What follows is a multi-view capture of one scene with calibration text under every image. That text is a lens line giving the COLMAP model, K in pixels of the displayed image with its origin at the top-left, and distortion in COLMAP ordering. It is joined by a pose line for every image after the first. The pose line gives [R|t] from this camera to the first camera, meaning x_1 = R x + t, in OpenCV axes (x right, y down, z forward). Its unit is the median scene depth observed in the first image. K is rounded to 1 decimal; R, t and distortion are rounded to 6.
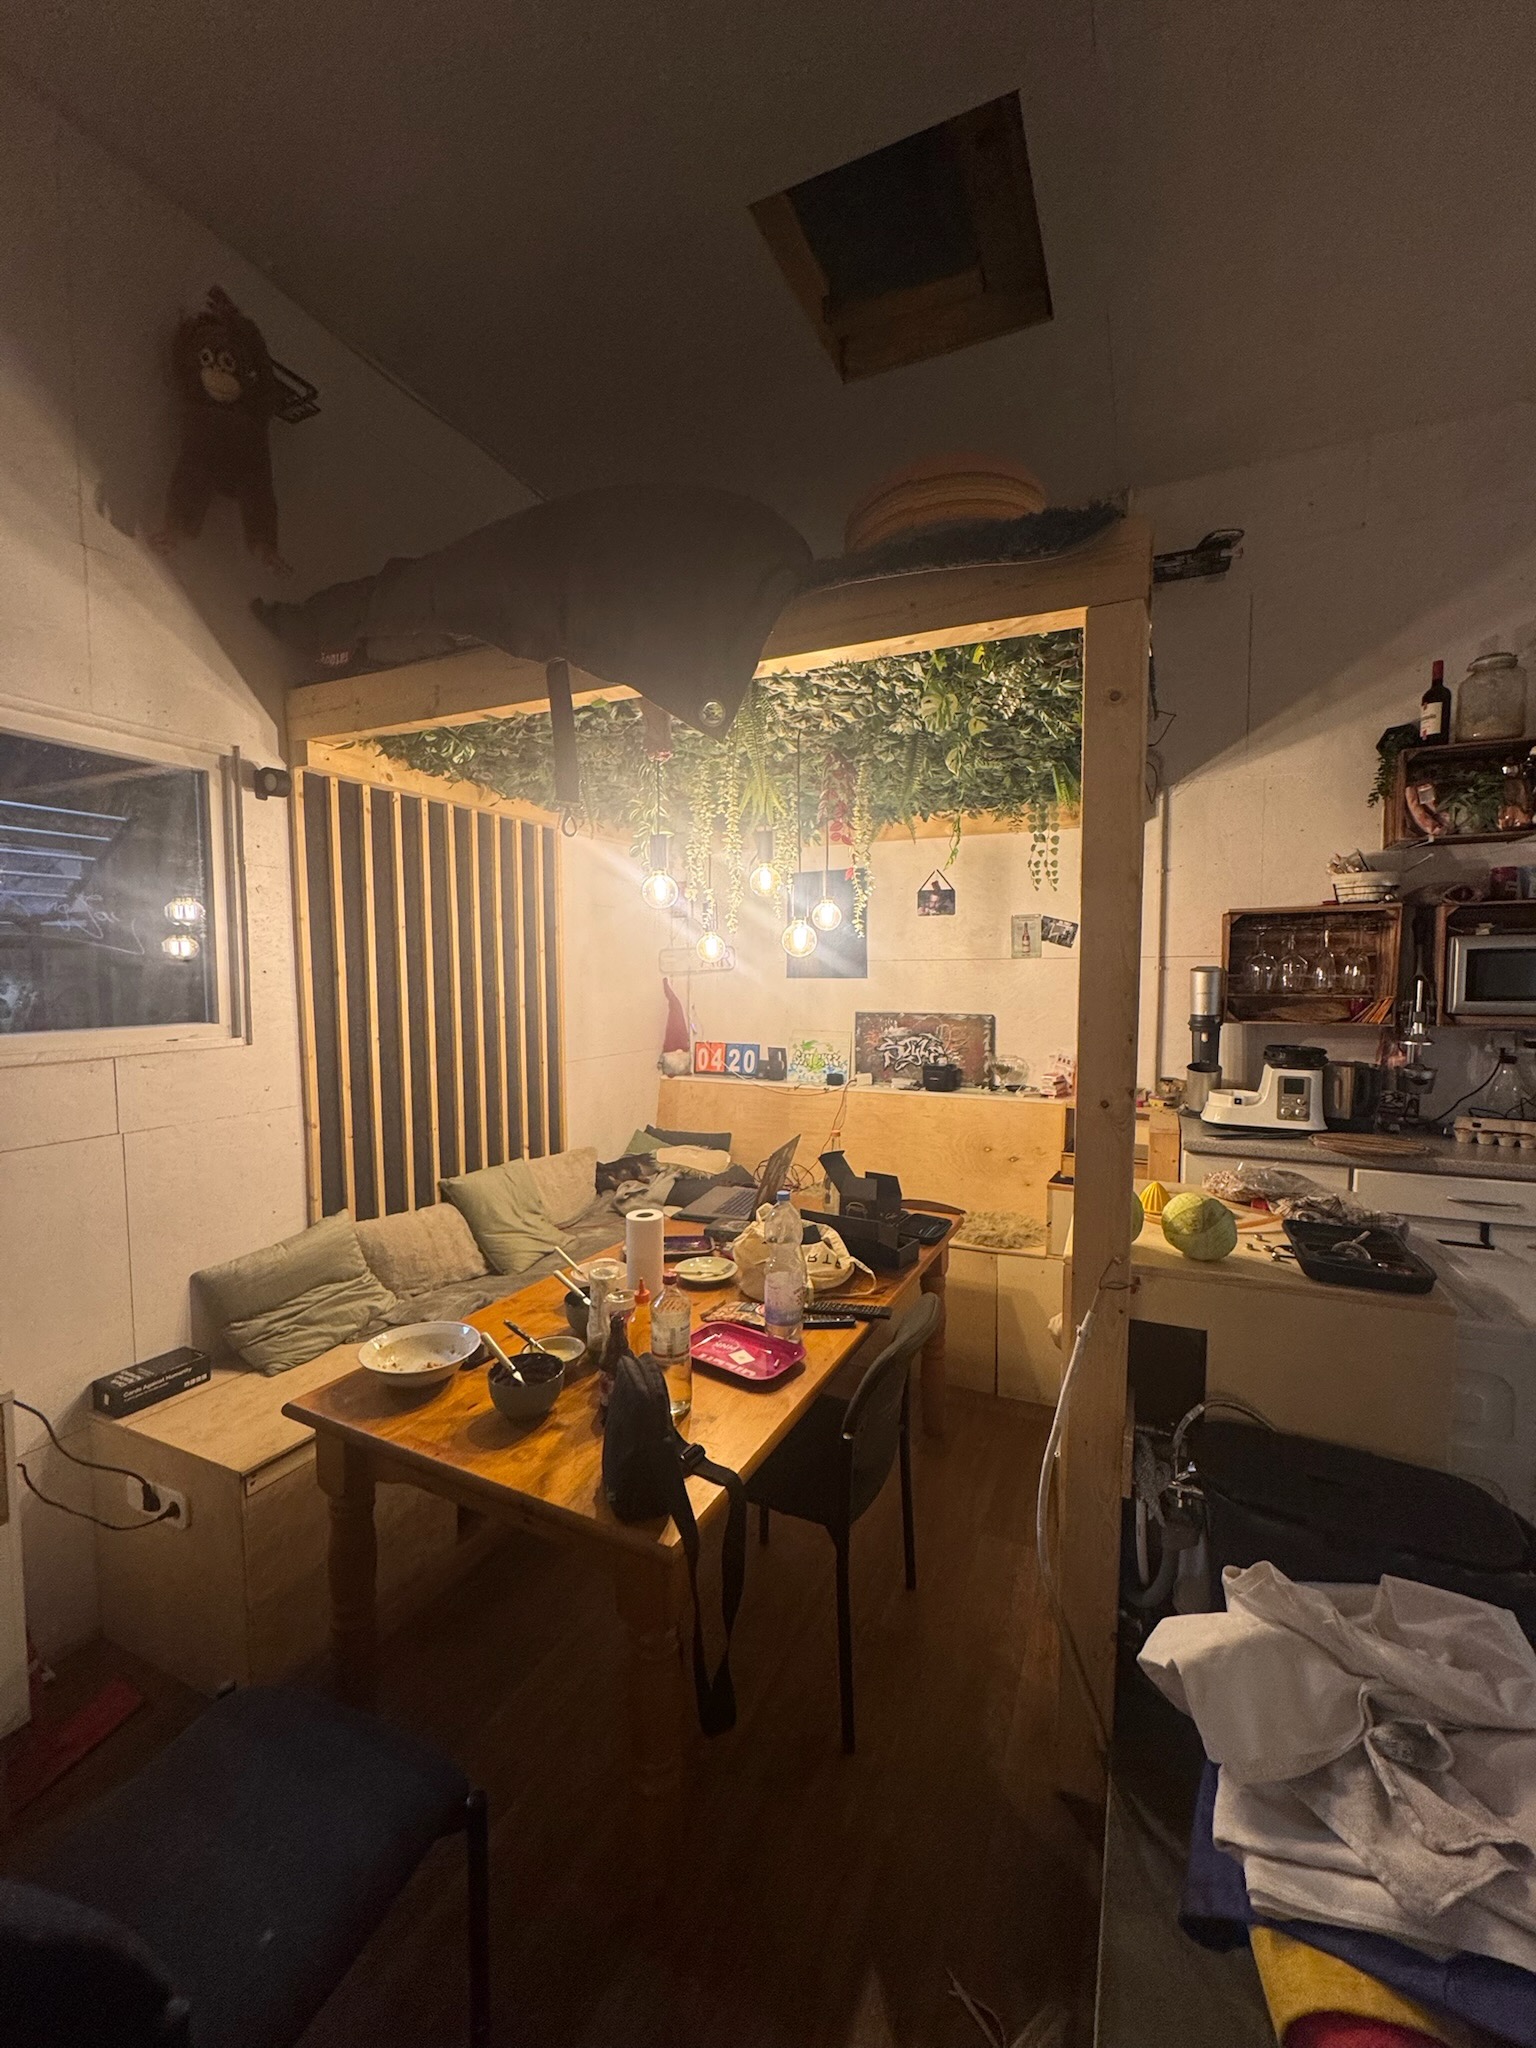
lens RADIAL K [[832.3, 0, 754.8], [0, 832.3, 1022.2], [0, 0, 1]] dist [-0.004656, 0.000510]
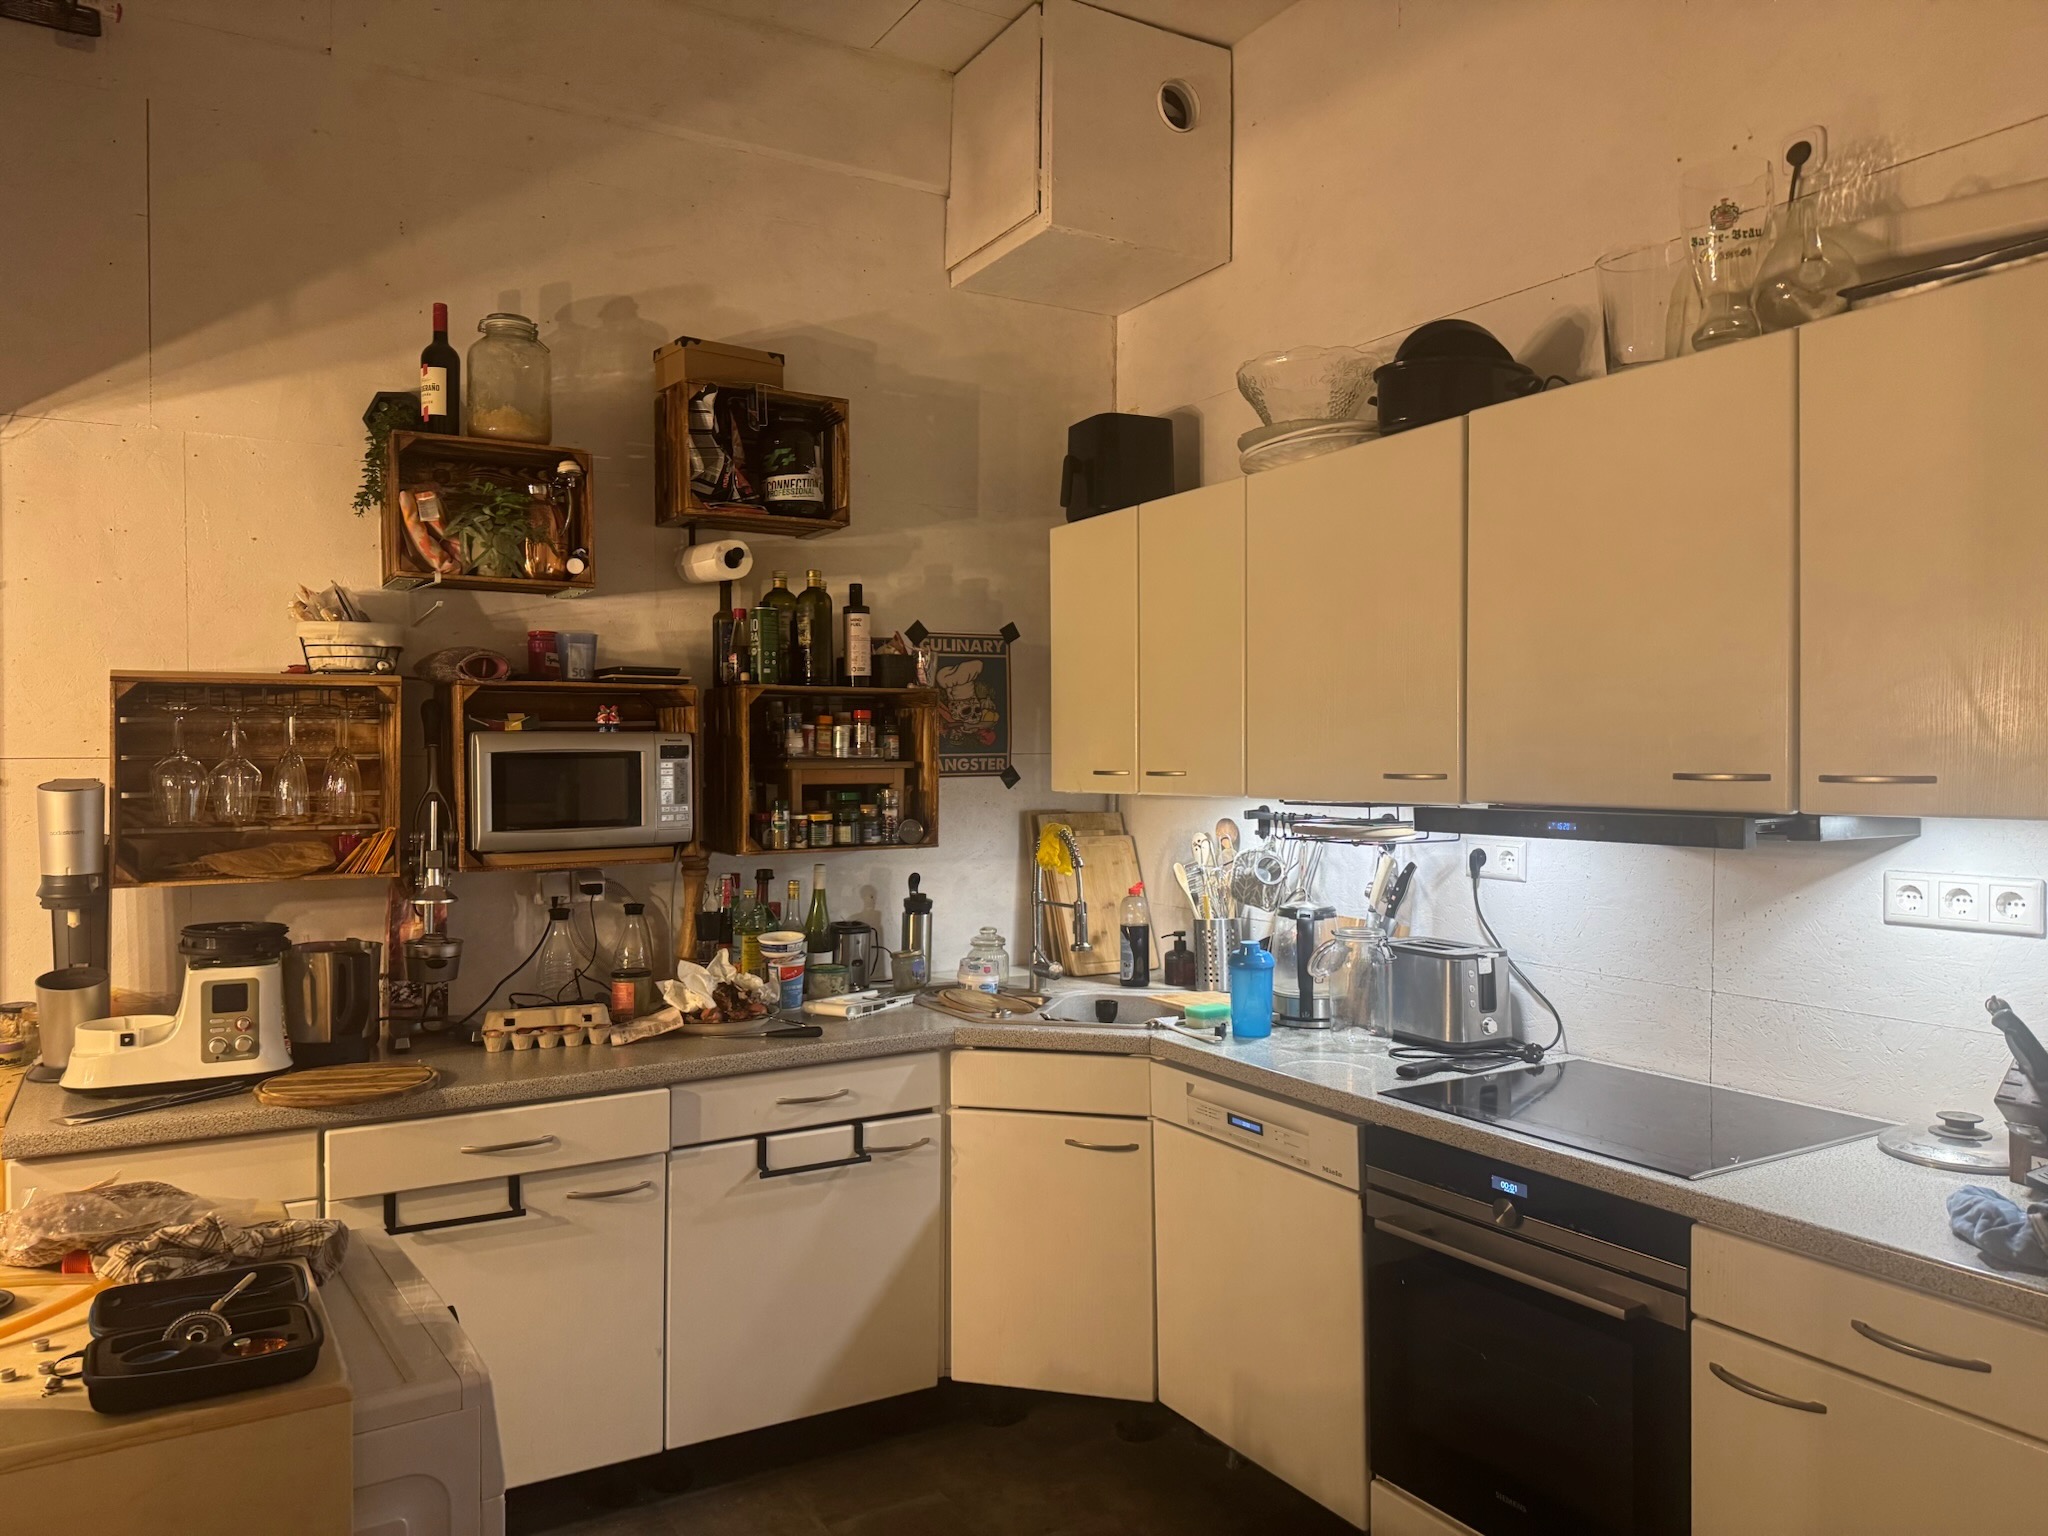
lens RADIAL K [[1461.5, 0, 1039.1], [0, 1461.5, 772.0], [0, 0, 1]] dist [0.067133, -0.085074]
pose [[0.551433, -0.004458, 0.834207, 0.113869], [0.055143, 0.997993, -0.031118, -0.010903], [-0.832394, 0.063160, 0.550573, 0.003239]]
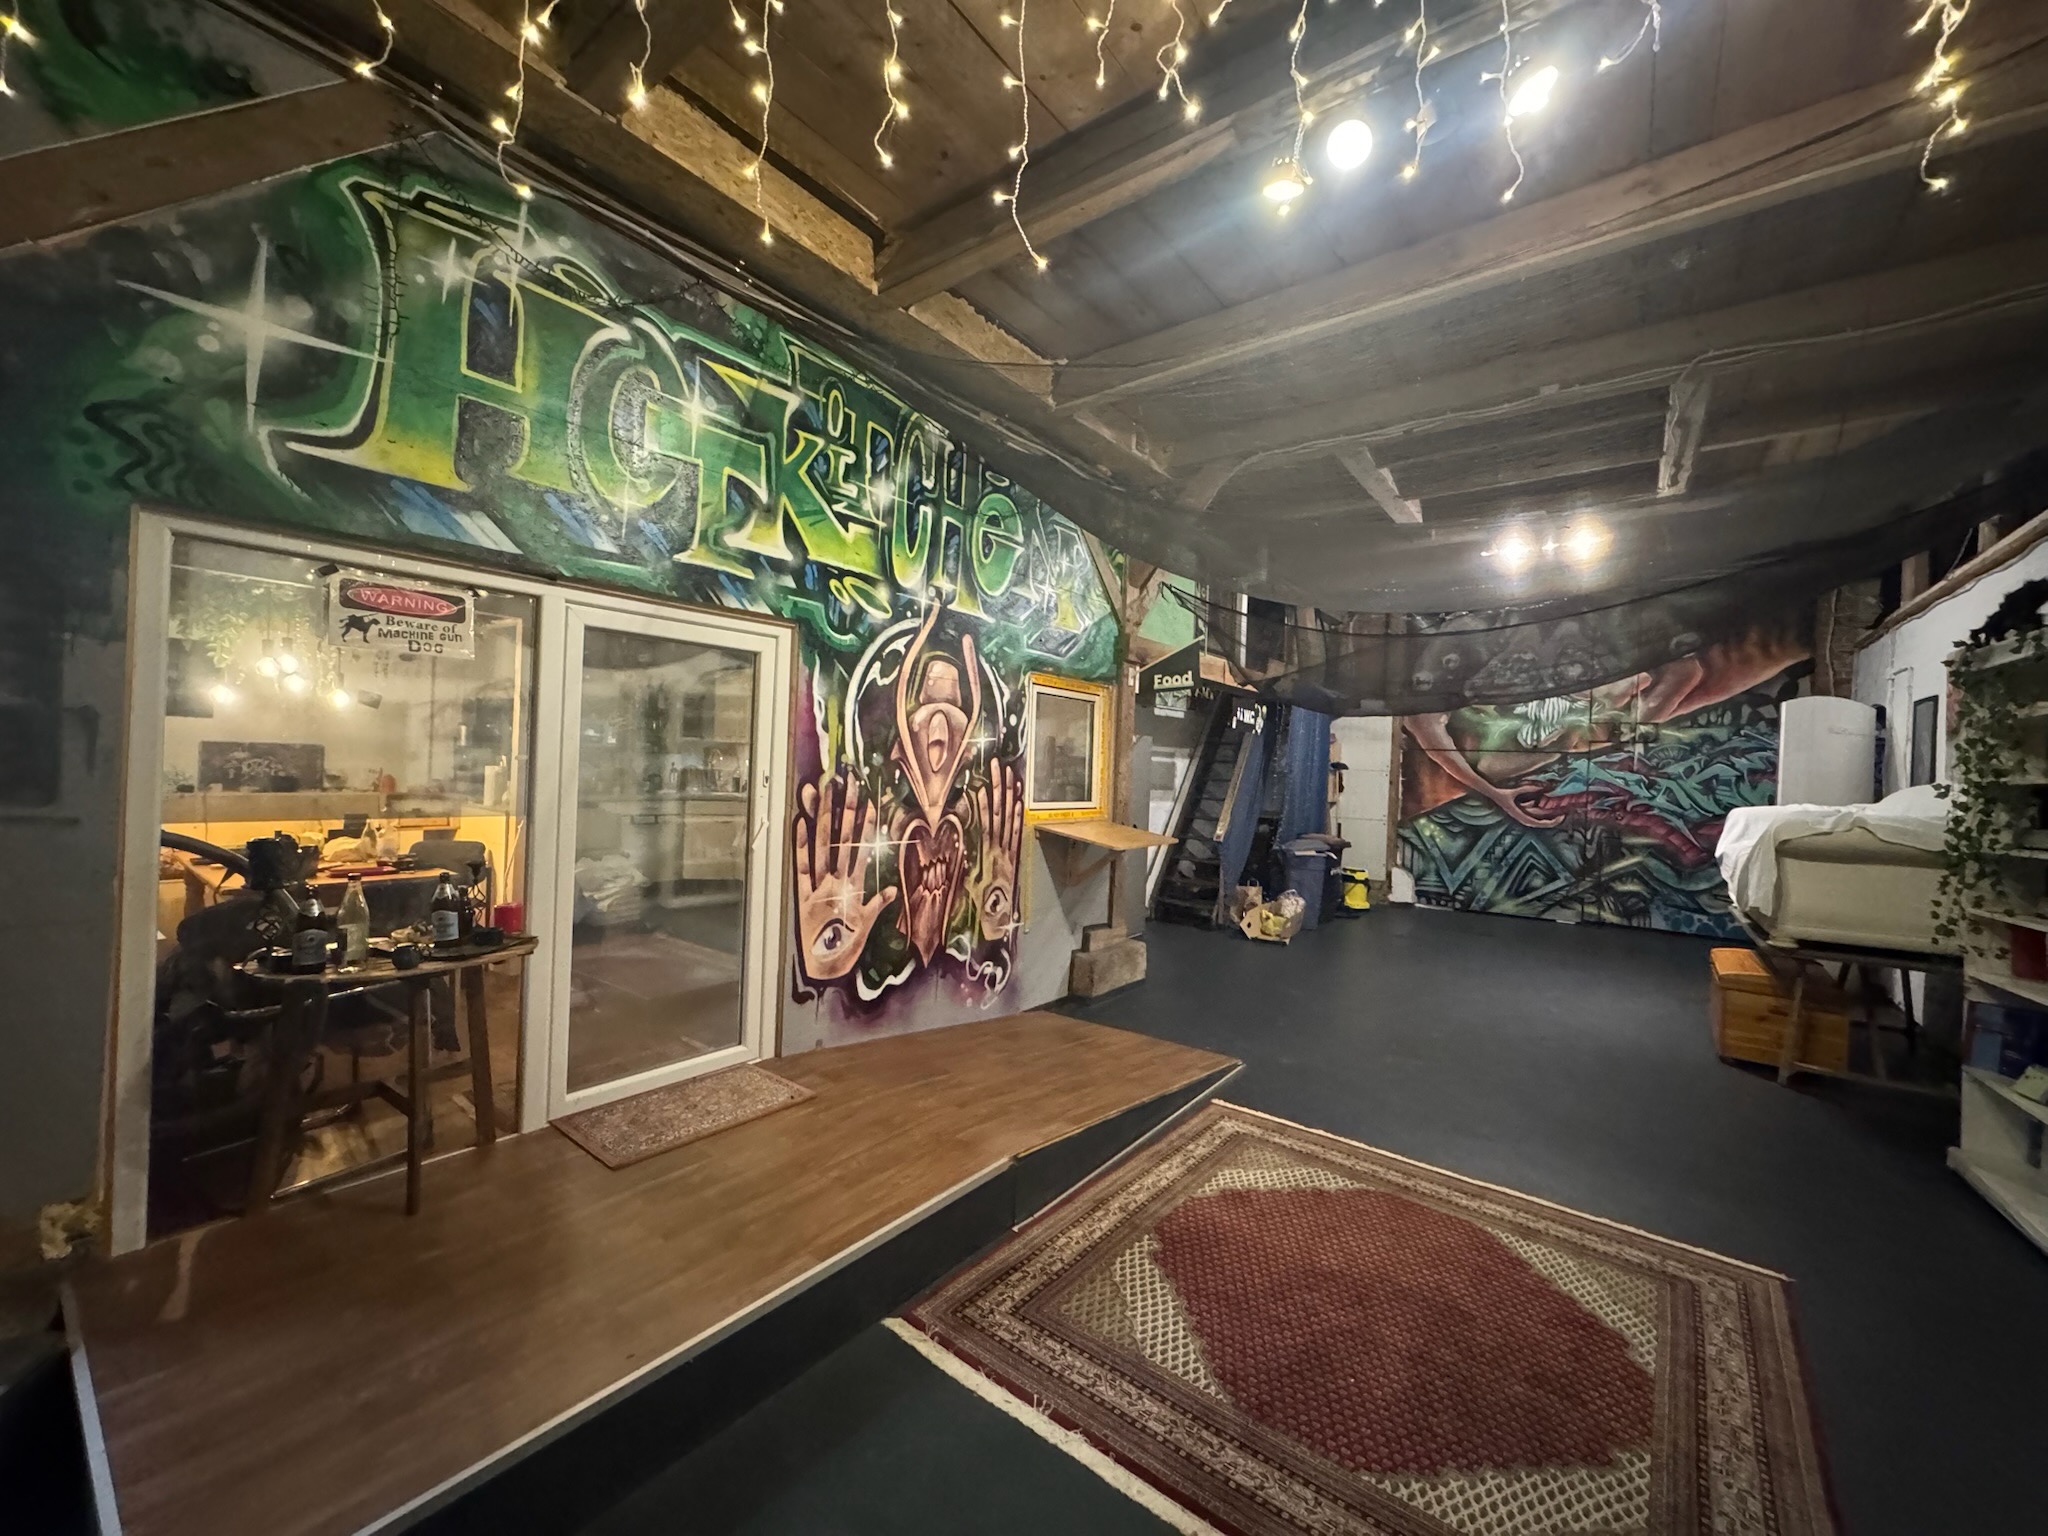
lens RADIAL K [[832.3, 0, 1016.5], [0, 832.3, 764.4], [0, 0, 1]] dist [-0.004656, 0.000510]
pose [[0.213889, 0.010089, 0.976806, -1.253687], [0.028512, 0.999456, -0.016566, 0.118315], [-0.976442, 0.031394, 0.213485, -0.845011]]
